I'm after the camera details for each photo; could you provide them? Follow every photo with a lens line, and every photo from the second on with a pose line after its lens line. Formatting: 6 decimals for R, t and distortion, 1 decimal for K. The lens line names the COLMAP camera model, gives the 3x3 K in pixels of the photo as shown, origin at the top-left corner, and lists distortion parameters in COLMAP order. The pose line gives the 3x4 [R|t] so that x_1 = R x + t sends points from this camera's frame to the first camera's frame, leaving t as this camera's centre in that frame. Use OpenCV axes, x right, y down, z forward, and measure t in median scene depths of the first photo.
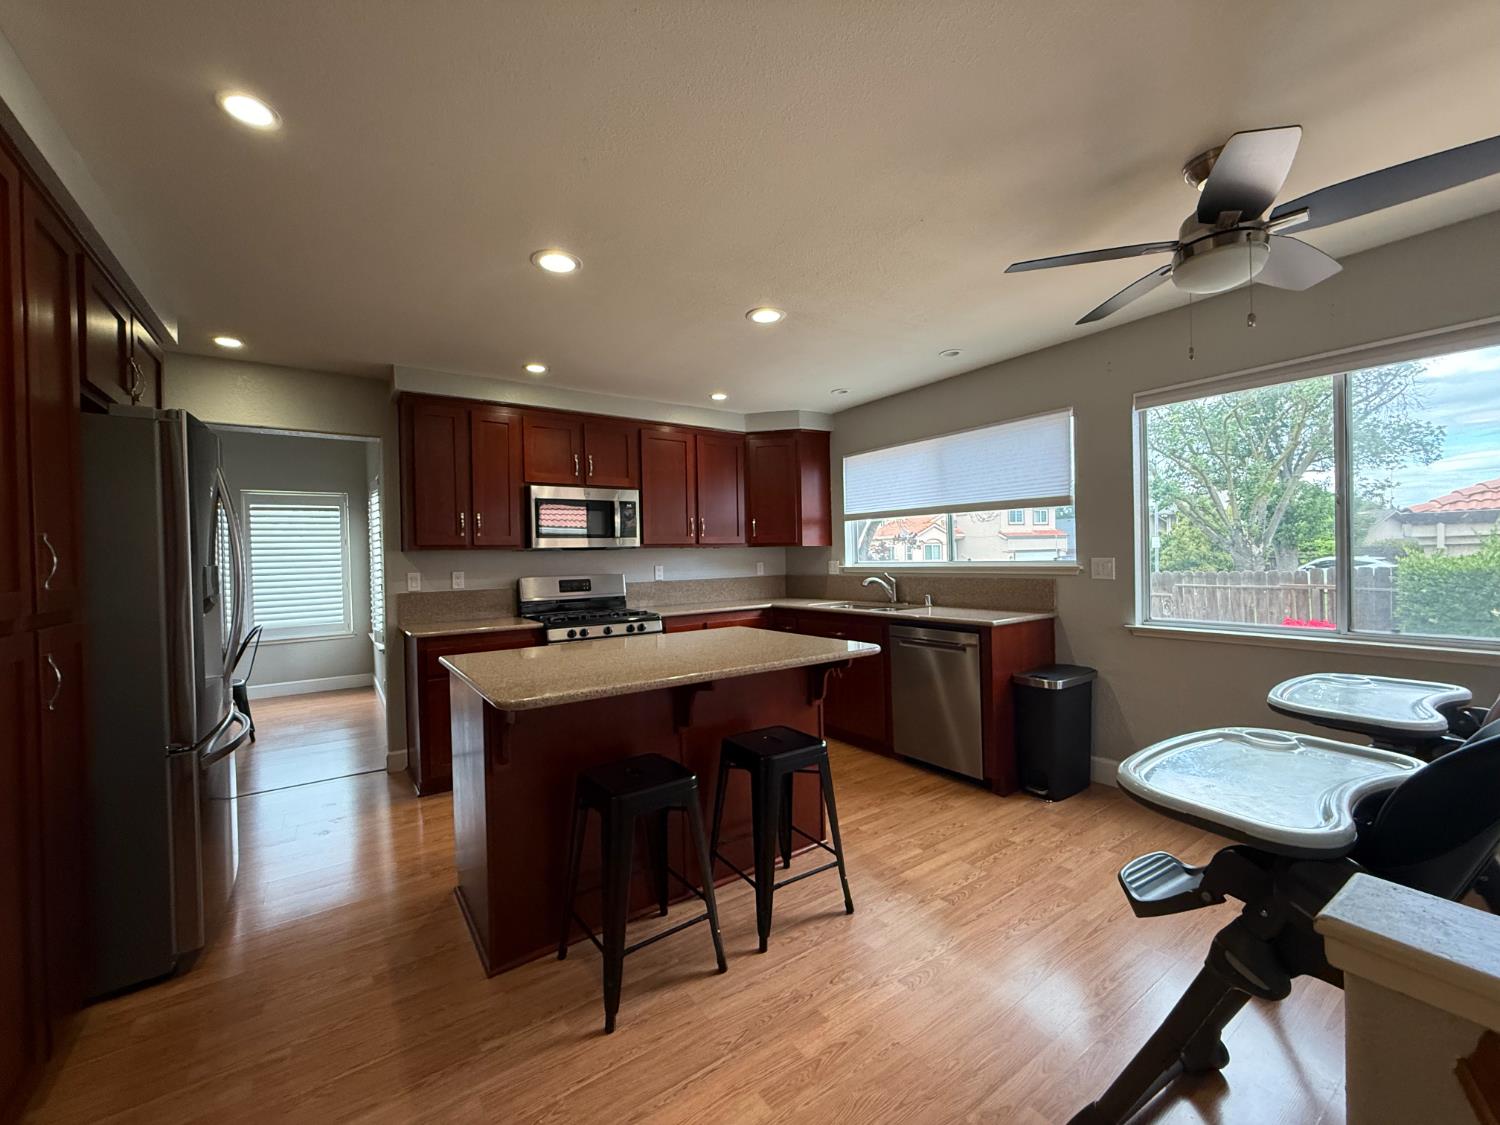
lens RADIAL K [[600.8, 0, 750.0], [0, 600.8, 562.5], [0, 0, 1]] dist [-0.000627, 0.000185]
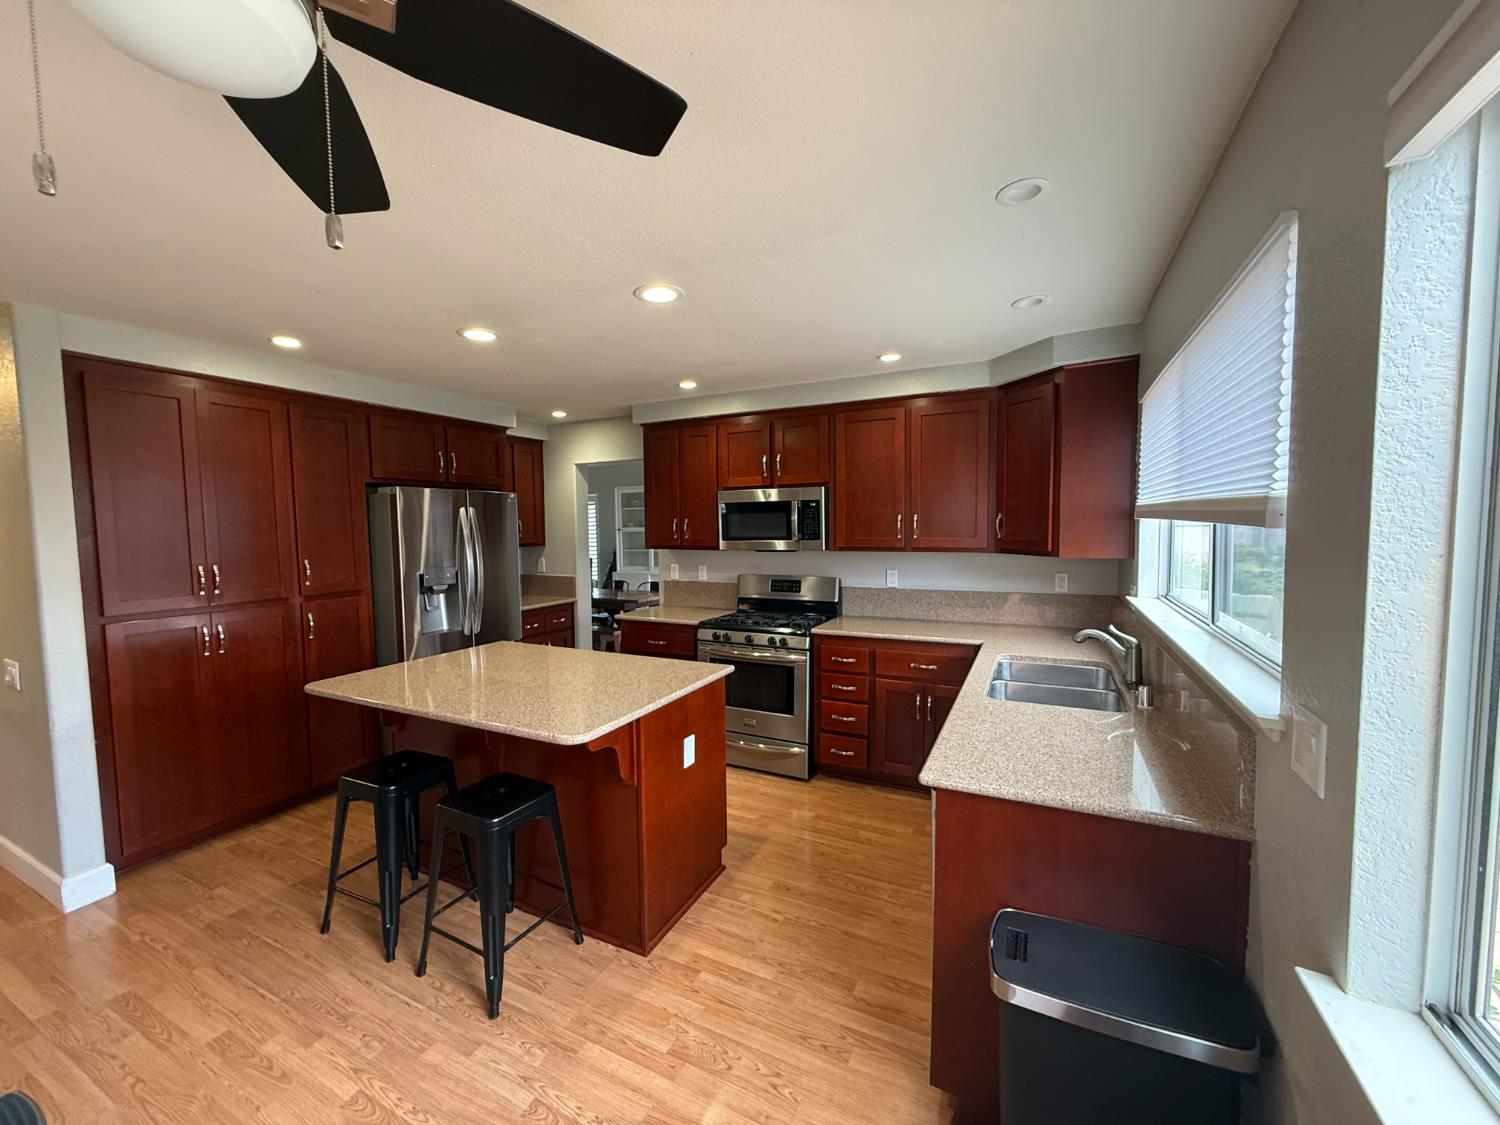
lens RADIAL K [[600.8, 0, 750.0], [0, 600.8, 562.5], [0, 0, 1]] dist [-0.000627, 0.000185]
pose [[0.474690, 0.074250, -0.877015, 0.622528], [-0.005729, 0.996675, 0.081280, -0.091398], [0.880134, -0.033558, 0.473537, 0.545235]]
